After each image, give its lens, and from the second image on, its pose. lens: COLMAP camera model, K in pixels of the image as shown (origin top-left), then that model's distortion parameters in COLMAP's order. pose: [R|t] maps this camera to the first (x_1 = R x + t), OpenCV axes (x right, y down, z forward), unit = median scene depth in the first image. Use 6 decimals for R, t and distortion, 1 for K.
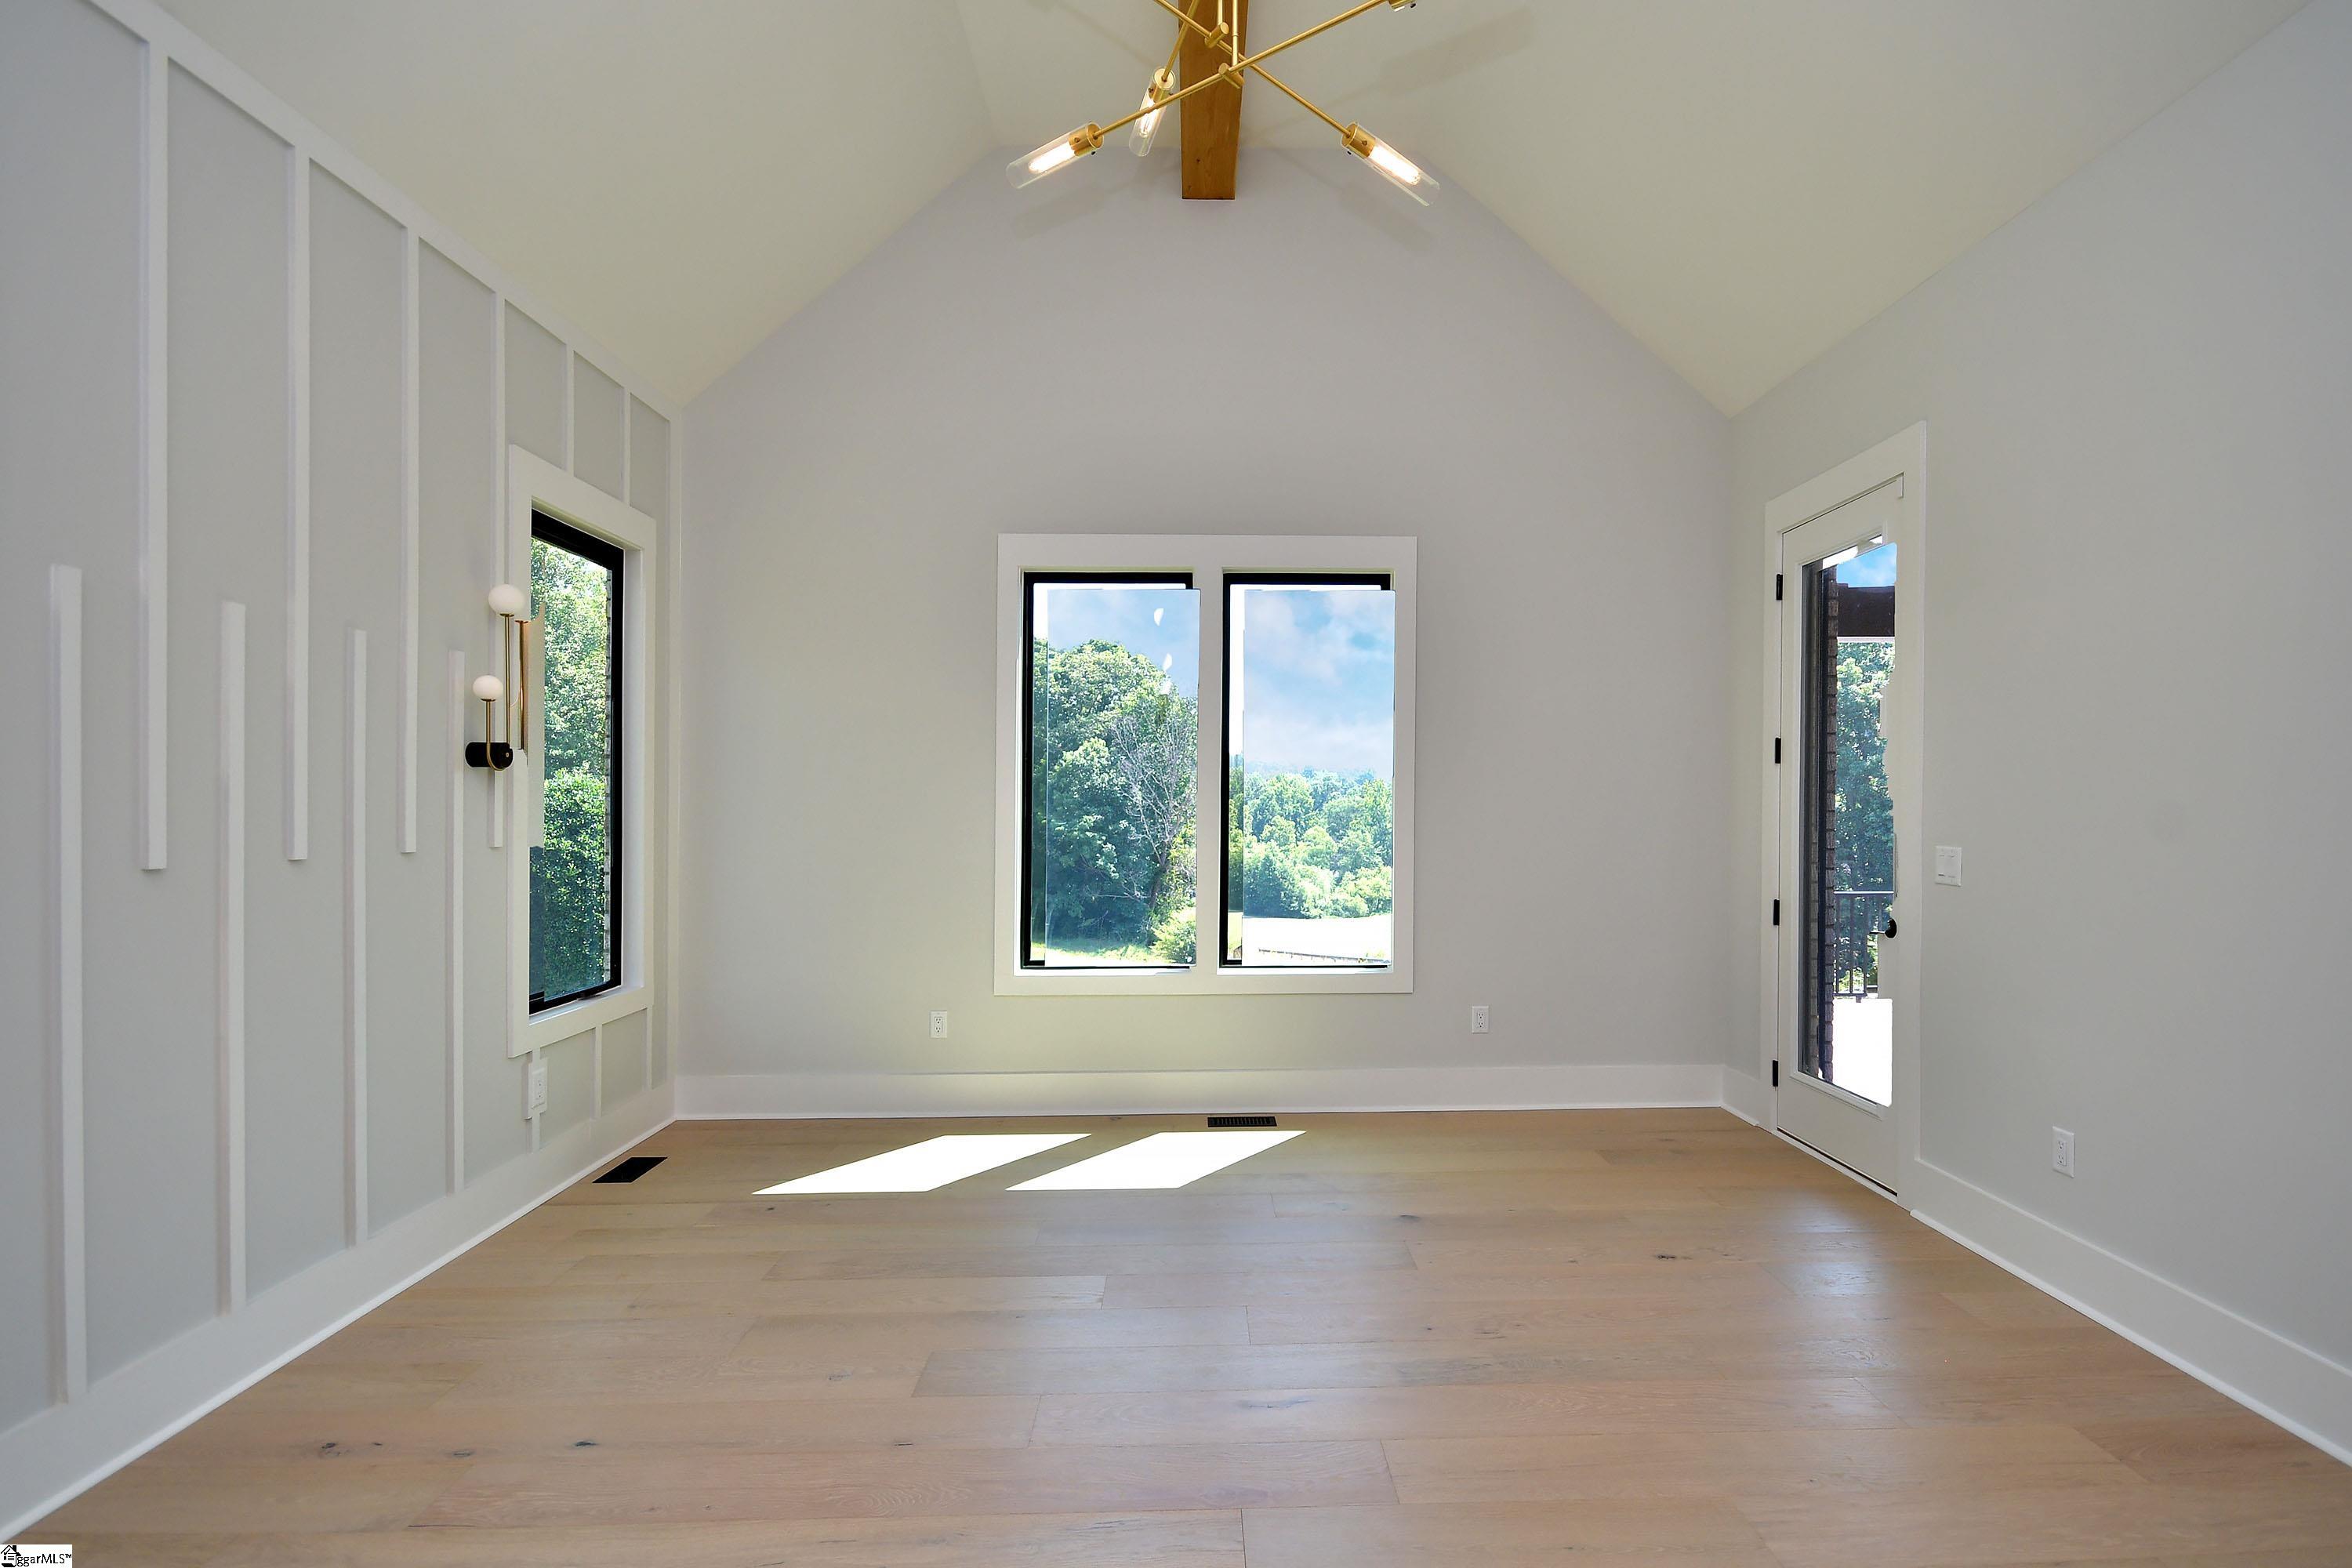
lens RADIAL K [[1097.0, 0, 1181.1], [0, 1097.0, 816.8], [0, 0, 1]] dist [-0.004548, -0.002271]
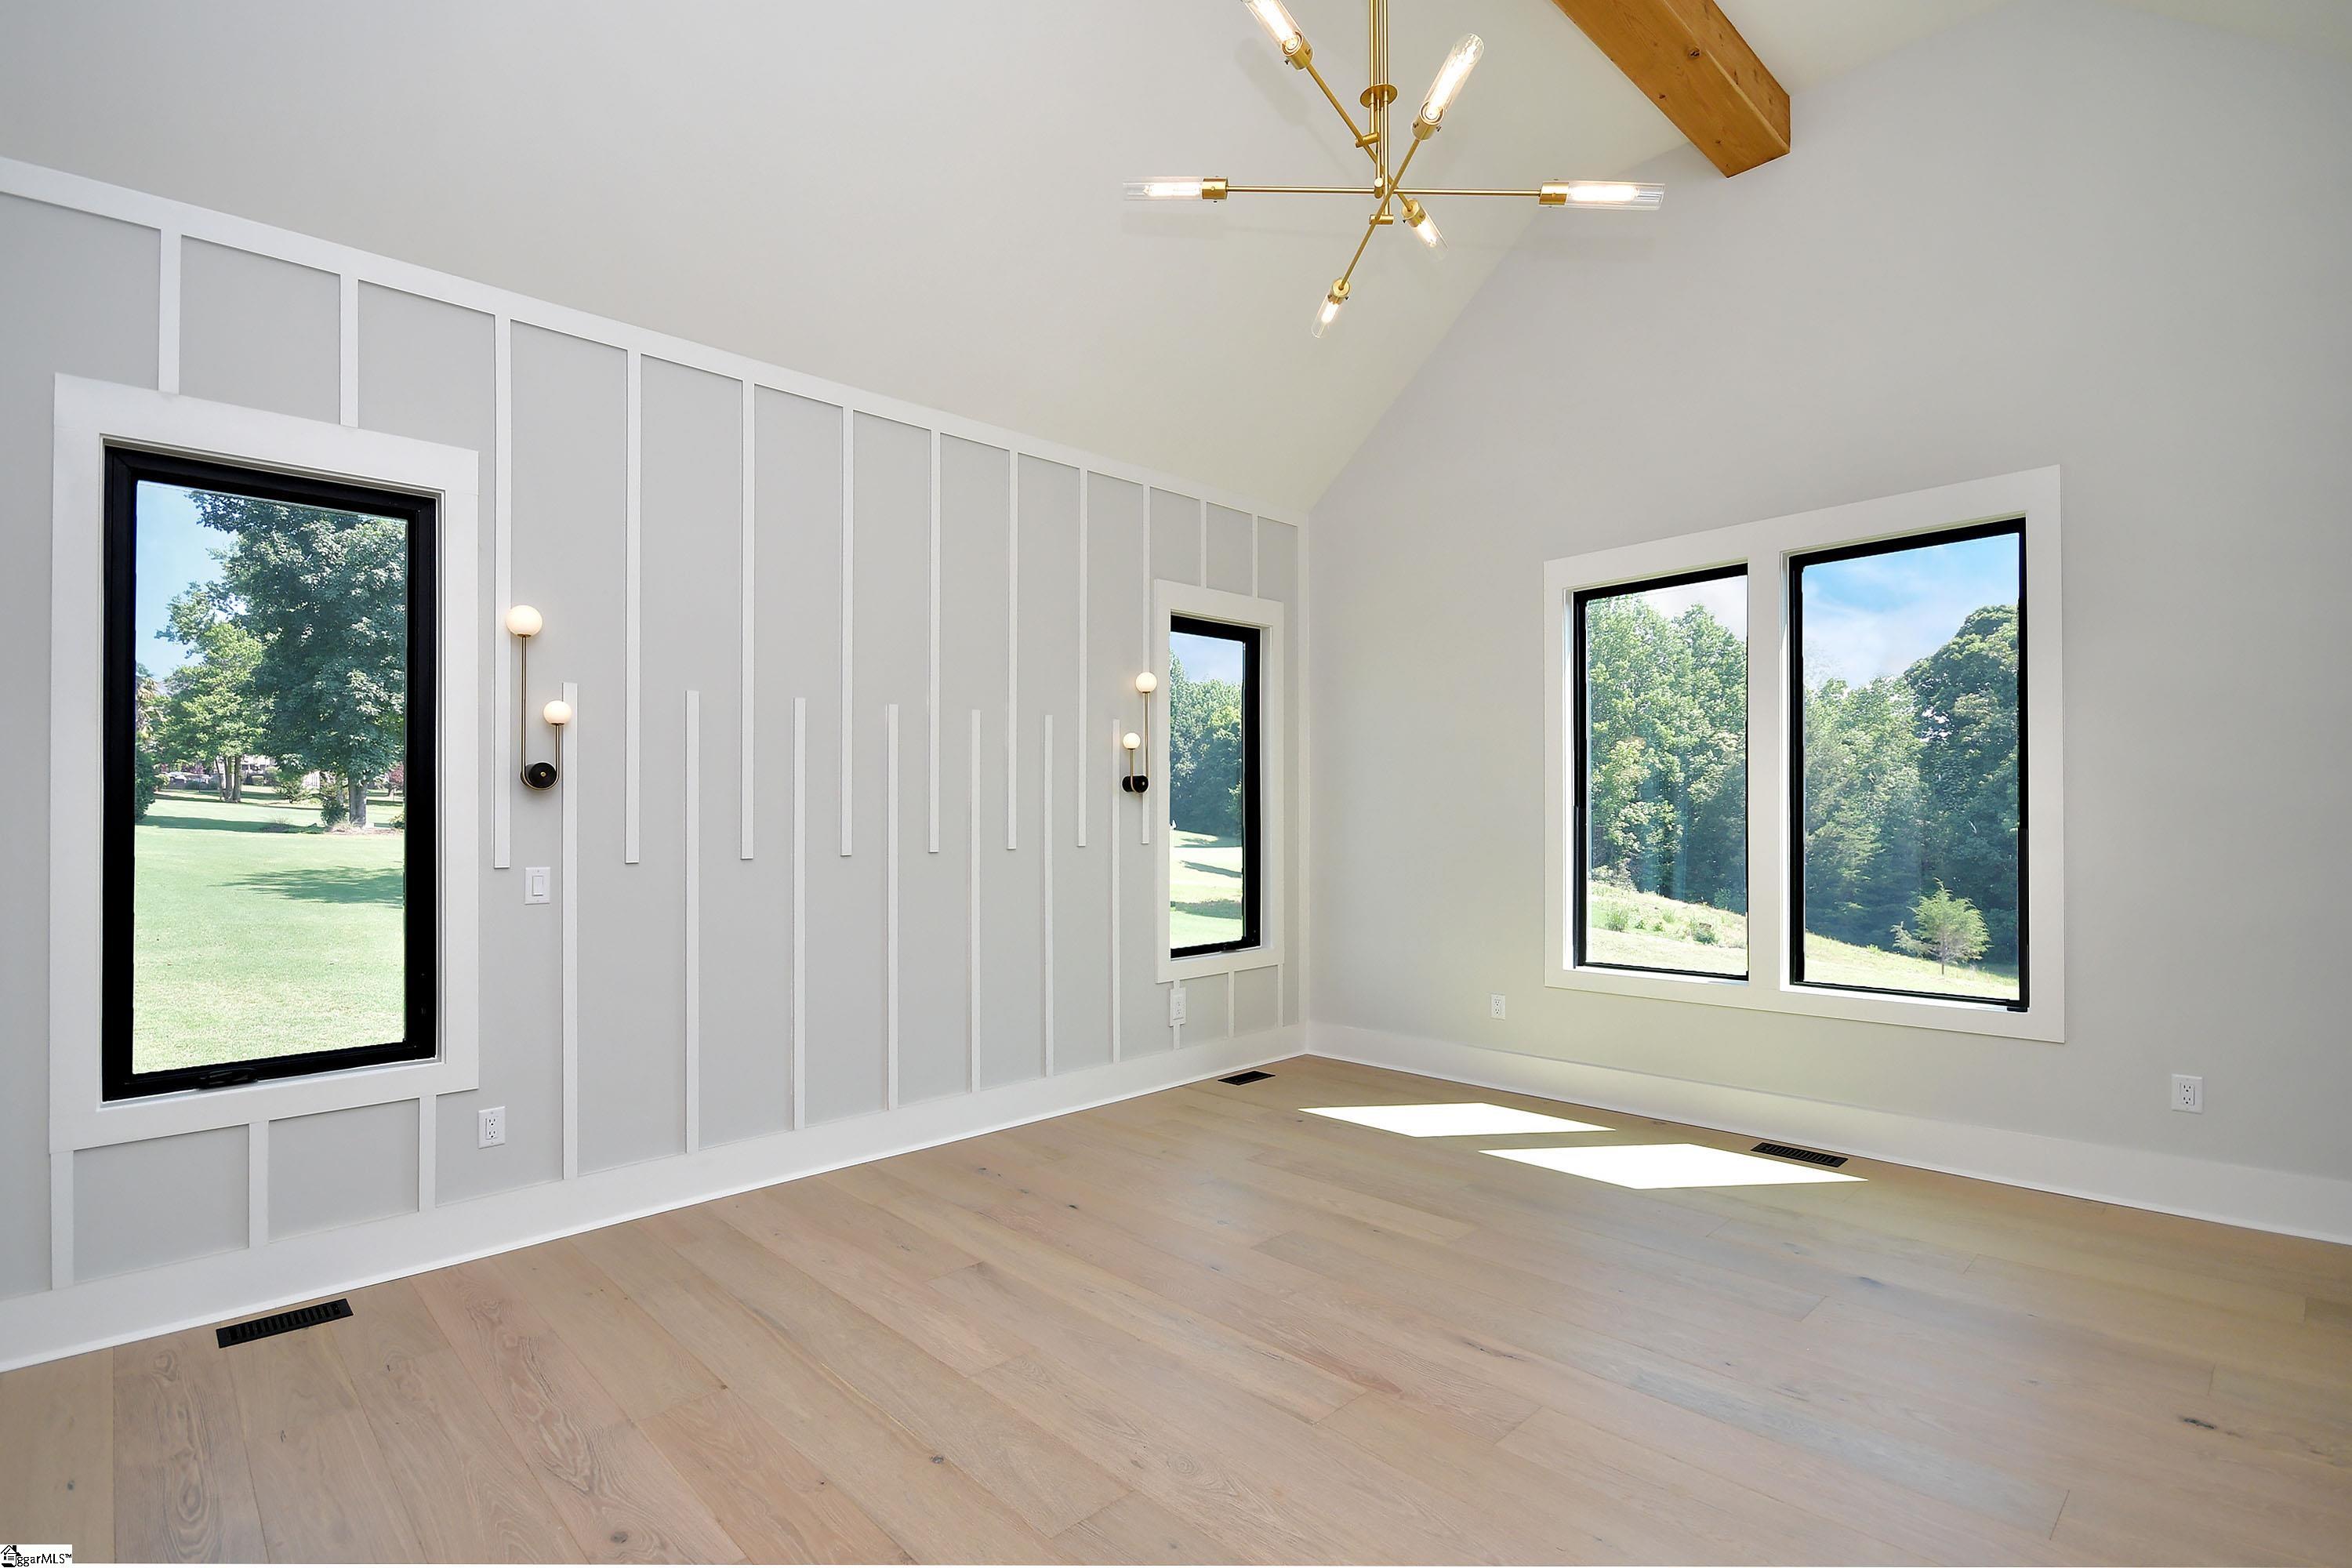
lens RADIAL K [[1097.0, 0, 1195.5], [0, 1097.0, 806.0], [0, 0, 1]] dist [-0.004548, -0.002271]
pose [[0.672959, -0.014914, -0.739529, 0.486268], [0.004735, 0.999863, -0.015856, -0.000511], [0.739665, 0.007169, 0.672937, 0.015221]]
